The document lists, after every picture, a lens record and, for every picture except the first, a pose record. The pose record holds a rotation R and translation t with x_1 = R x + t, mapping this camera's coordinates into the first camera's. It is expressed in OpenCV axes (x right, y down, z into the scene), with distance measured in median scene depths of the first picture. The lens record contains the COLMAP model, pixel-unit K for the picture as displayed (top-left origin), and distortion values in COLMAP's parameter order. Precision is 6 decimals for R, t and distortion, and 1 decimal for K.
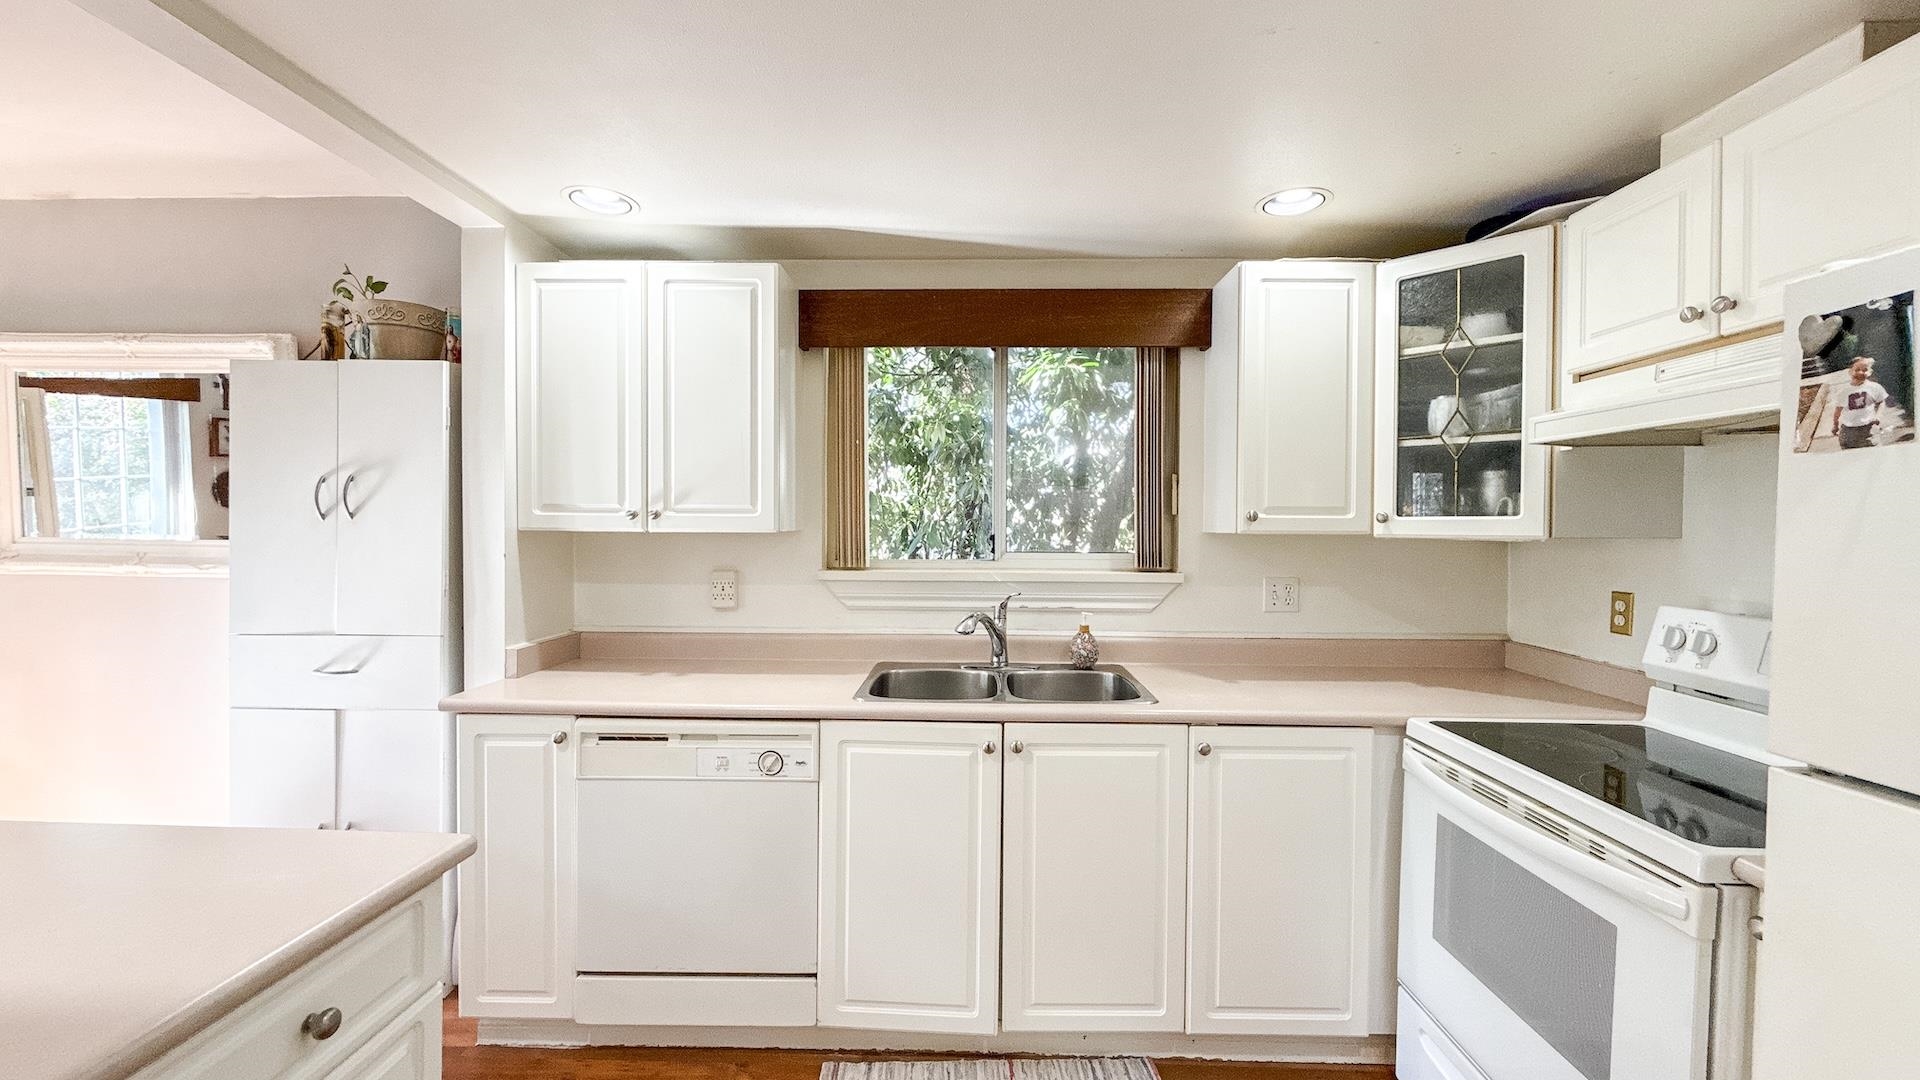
lens RADIAL K [[756.5, 0, 970.5], [0, 756.5, 538.2], [0, 0, 1]] dist [0.002098, 0.000131]
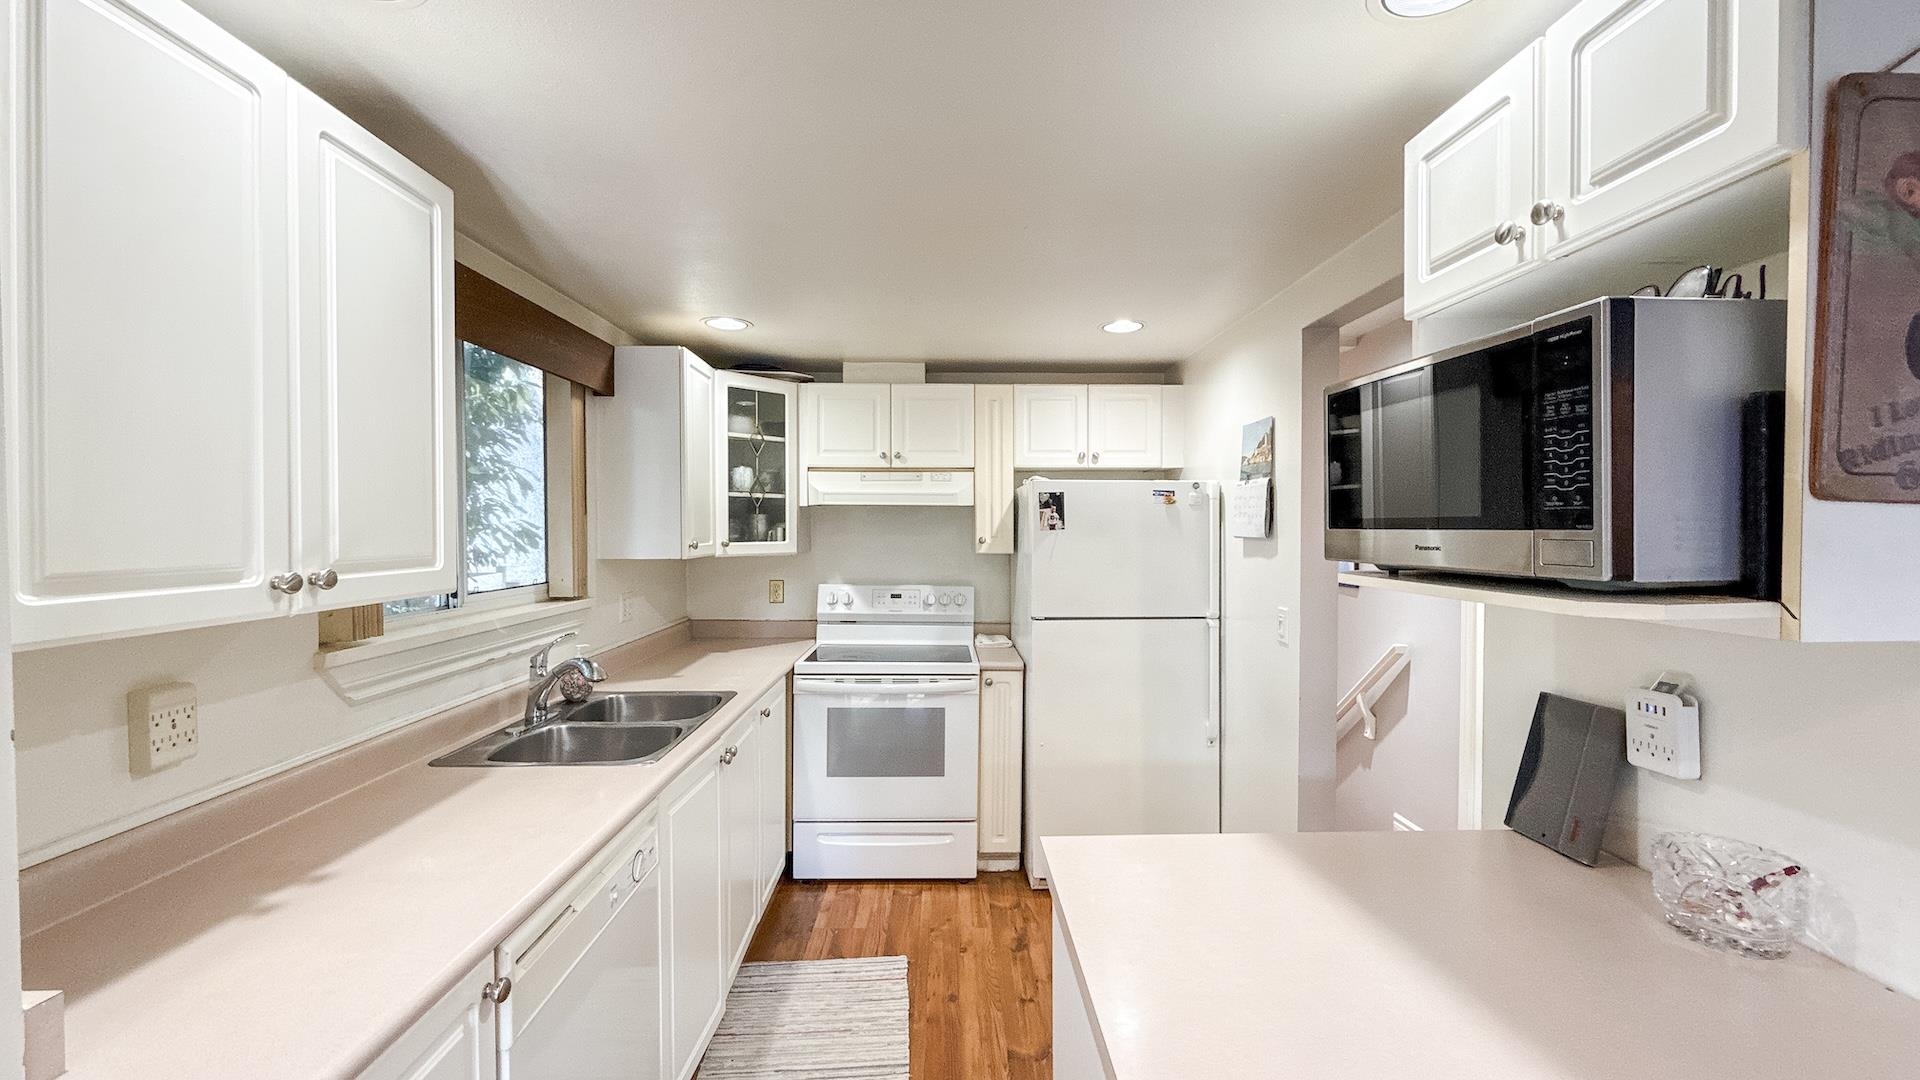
lens RADIAL K [[756.5, 0, 966.6], [0, 756.5, 532.6], [0, 0, 1]] dist [0.002098, 0.000131]
pose [[-0.039598, -0.016280, 0.999083, -1.074944], [0.017931, 0.999695, 0.017001, -0.072855], [-0.999055, 0.018588, -0.039294, 0.647325]]
